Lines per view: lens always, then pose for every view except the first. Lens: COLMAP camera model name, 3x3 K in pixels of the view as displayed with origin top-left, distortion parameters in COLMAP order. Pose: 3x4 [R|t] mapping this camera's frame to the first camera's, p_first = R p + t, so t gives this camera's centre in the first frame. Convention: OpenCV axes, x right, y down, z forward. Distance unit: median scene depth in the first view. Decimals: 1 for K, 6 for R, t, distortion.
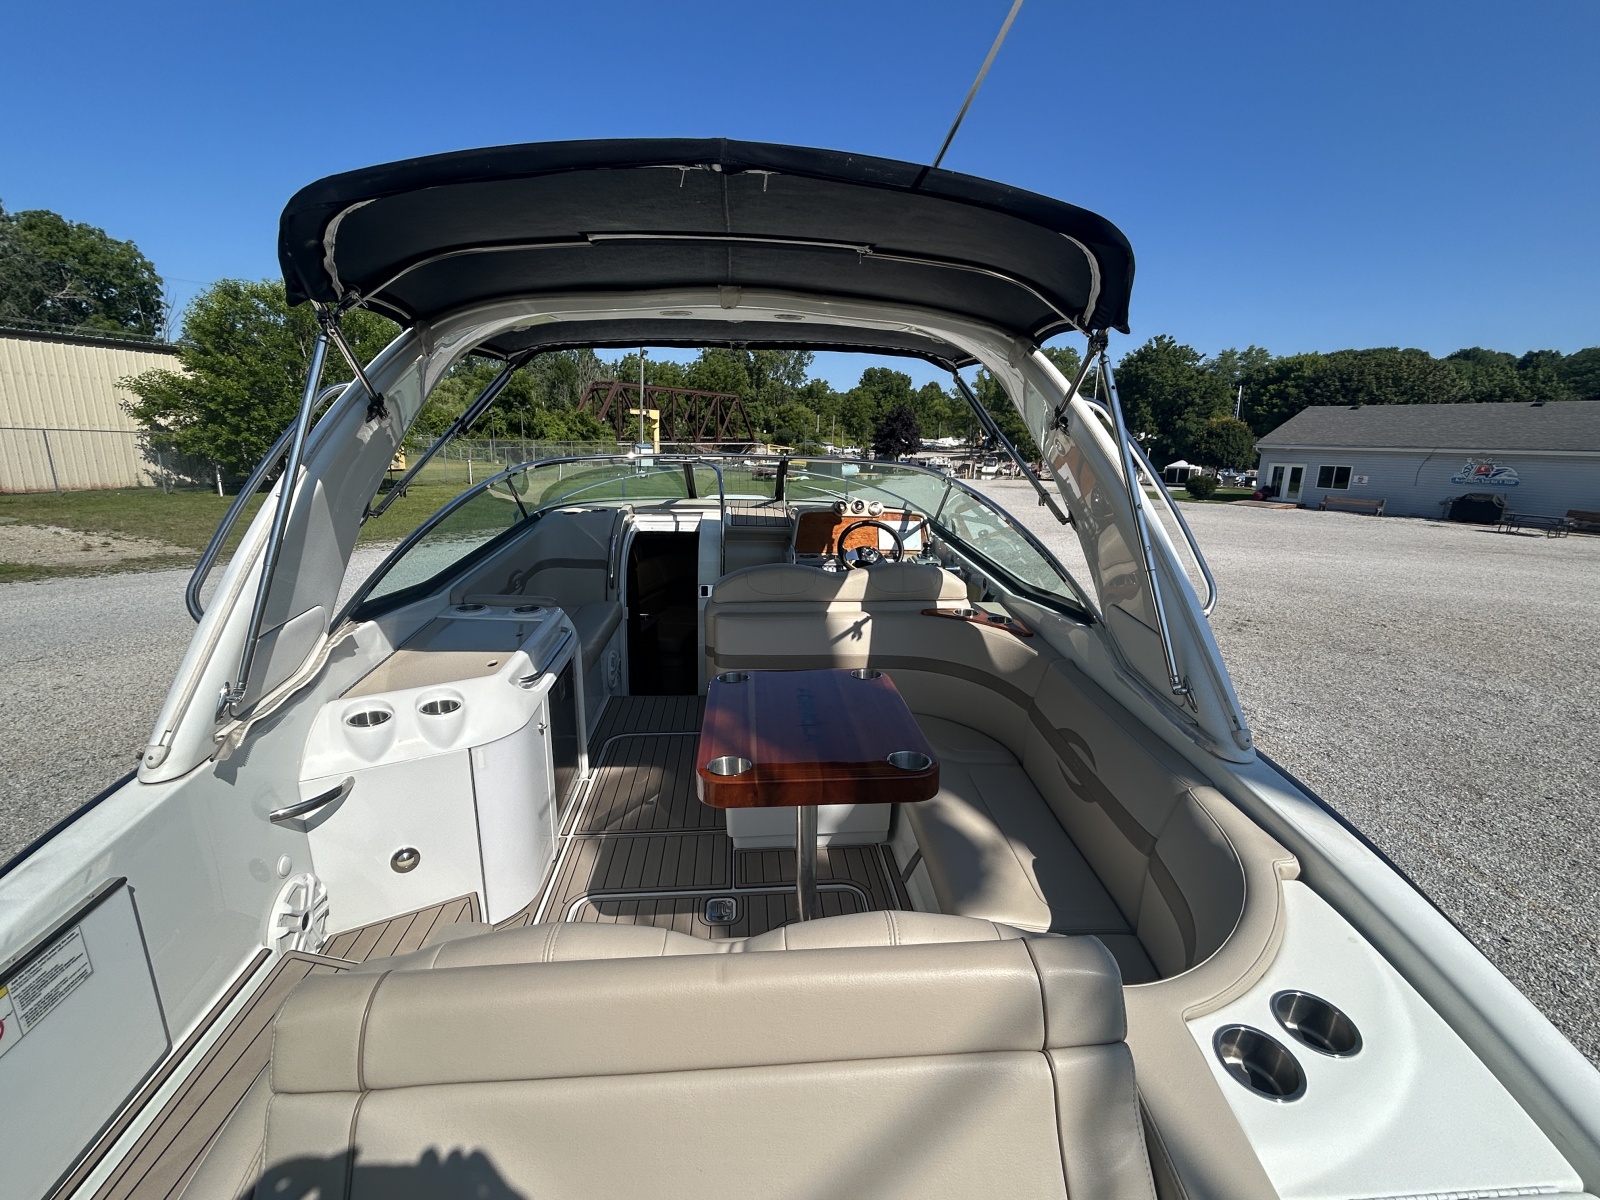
lens RADIAL K [[730.0, 0, 797.9], [0, 730.0, 599.4], [0, 0, 1]] dist [-0.001741, -0.000785]
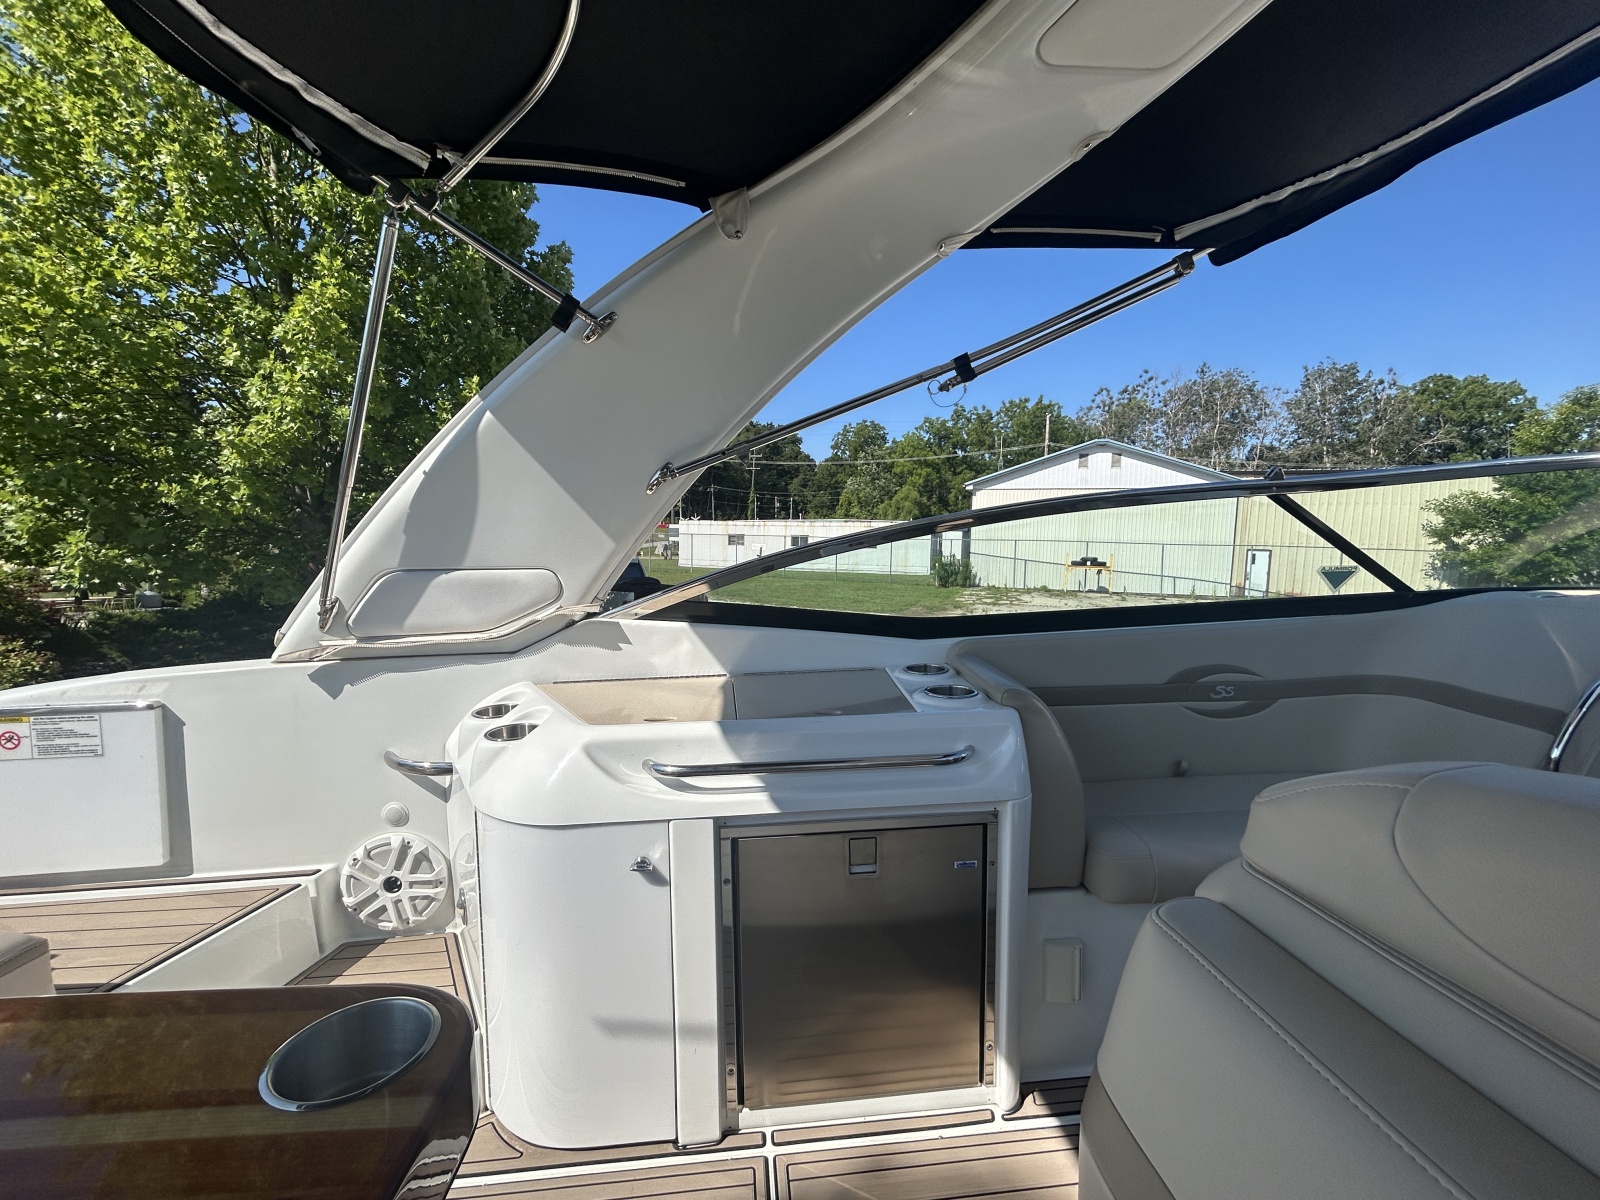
lens RADIAL K [[648.4, 0, 801.4], [0, 648.4, 596.3], [0, 0, 1]] dist [-0.001904, -0.000202]
pose [[0.026847, 0.065262, -0.997507, 0.005083], [-0.236115, 0.970045, 0.057110, -0.003330], [0.971354, 0.233993, 0.041452, 0.059051]]
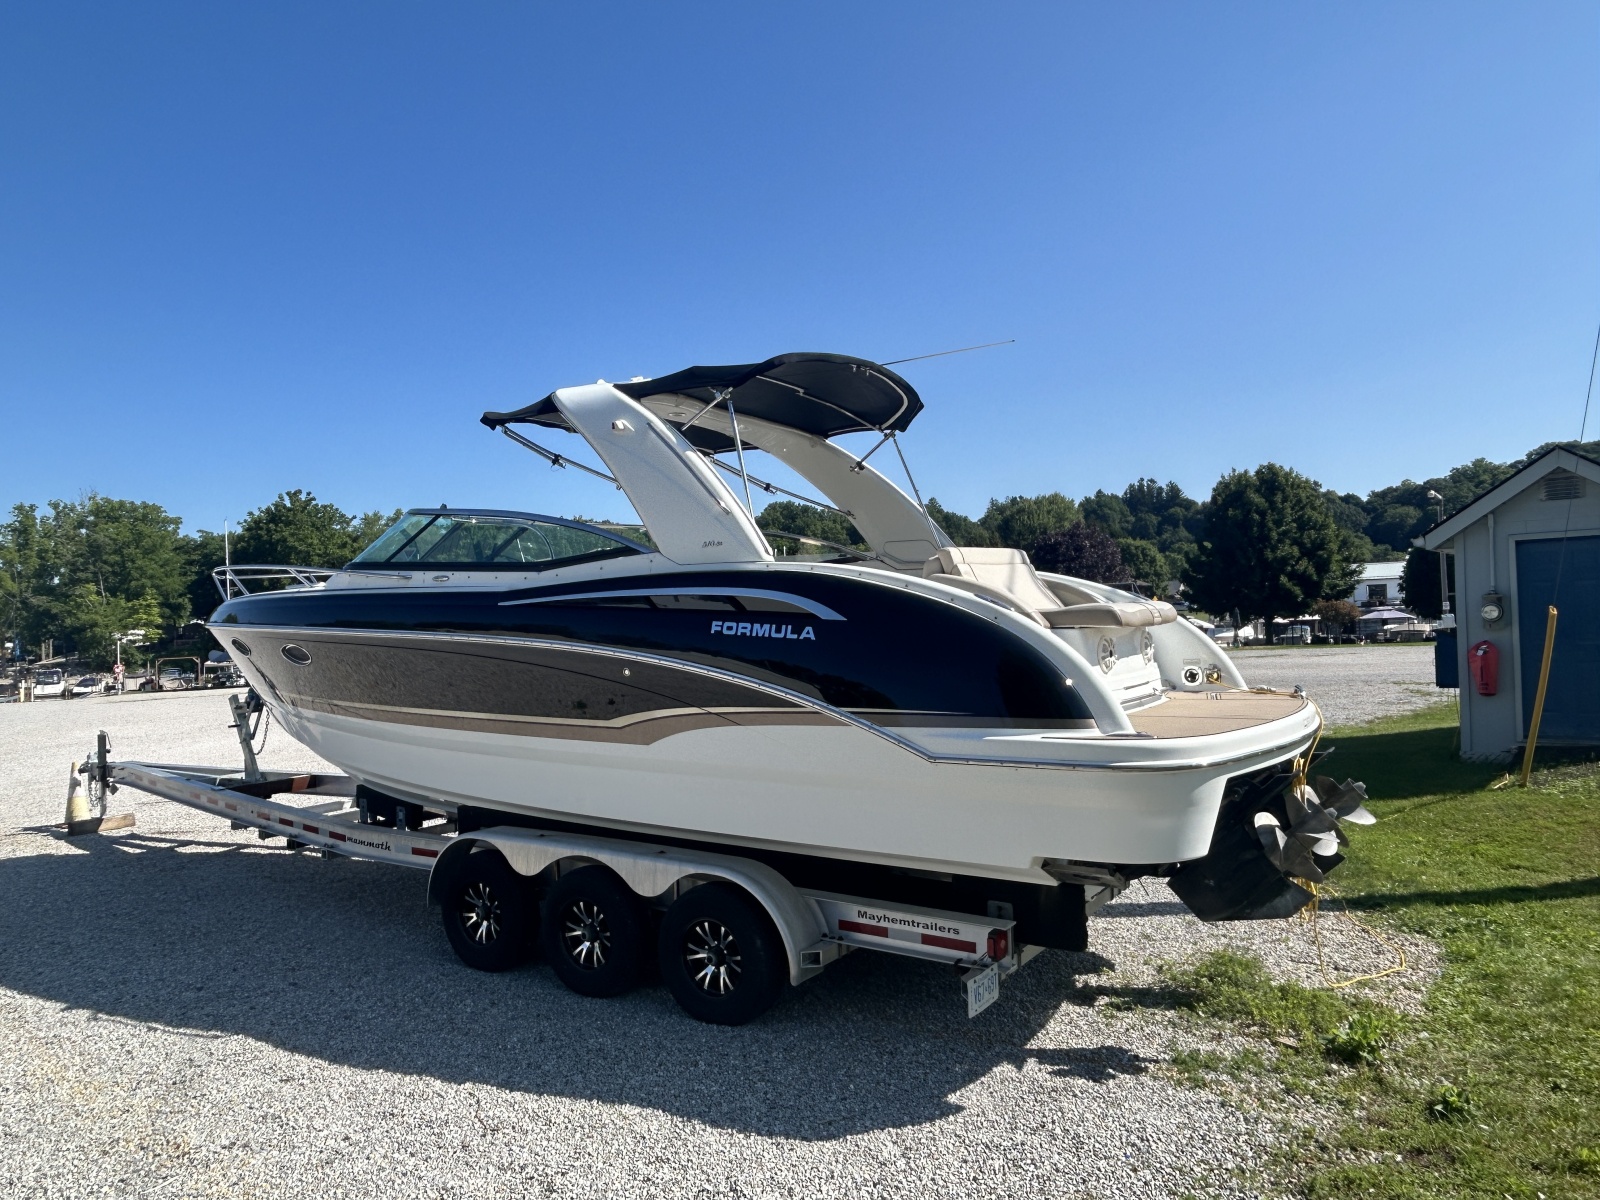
lens RADIAL K [[1064.7, 0, 795.0], [0, 1064.7, 605.7], [0, 0, 1]] dist [-0.008292, -0.004354]
pose [[0.625610, -0.036740, 0.779271, -0.121623], [0.222145, 0.965927, -0.132801, 0.029382], [-0.747840, 0.256193, 0.612455, -0.040972]]
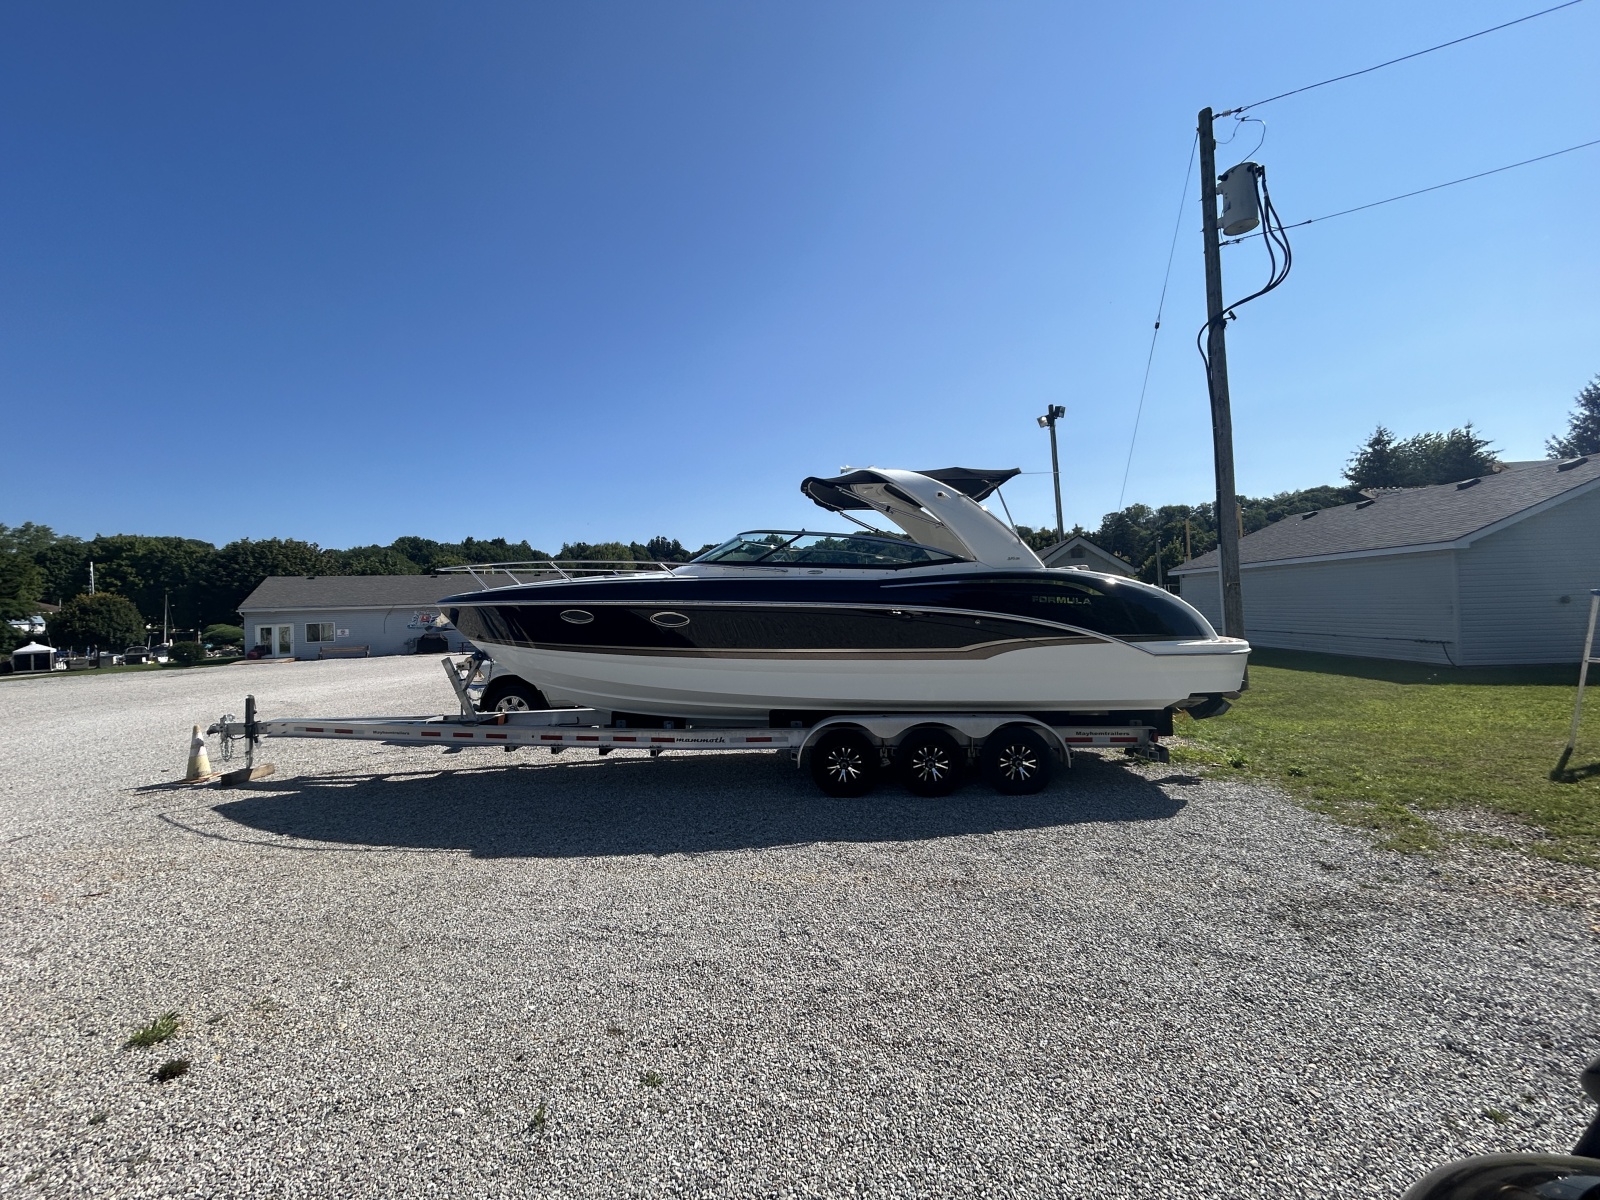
lens RADIAL K [[648.4, 0, 792.8], [0, 648.4, 608.6], [0, 0, 1]] dist [-0.001904, -0.000202]
pose [[0.154029, -0.030138, 0.987607, -0.190010], [0.253558, 0.967268, -0.010028, 0.003577], [-0.954978, 0.251960, 0.156629, 0.069415]]
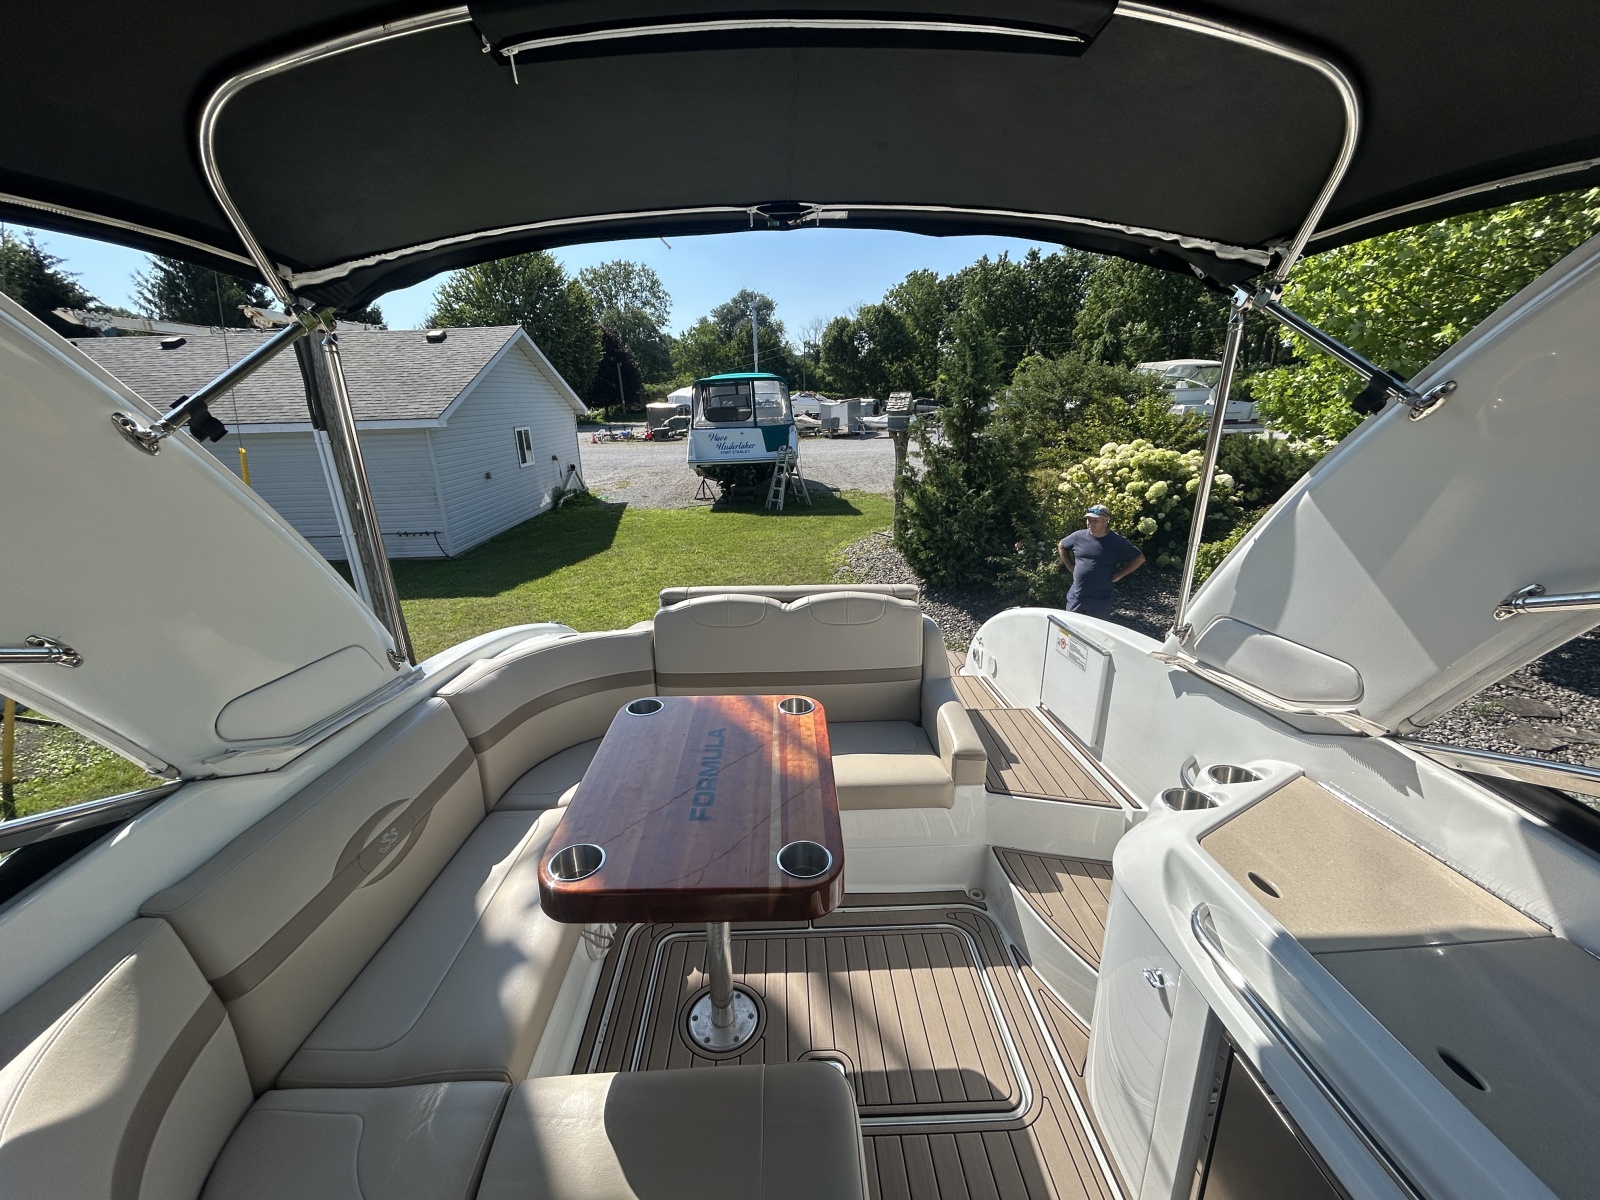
lens RADIAL K [[648.4, 0, 799.5], [0, 648.4, 595.3], [0, 0, 1]] dist [-0.001904, -0.000202]
pose [[-0.999075, -0.007941, 0.042261, -0.005884], [0.014182, 0.866960, 0.498176, -0.018212], [-0.040595, 0.498315, -0.866045, 0.072933]]
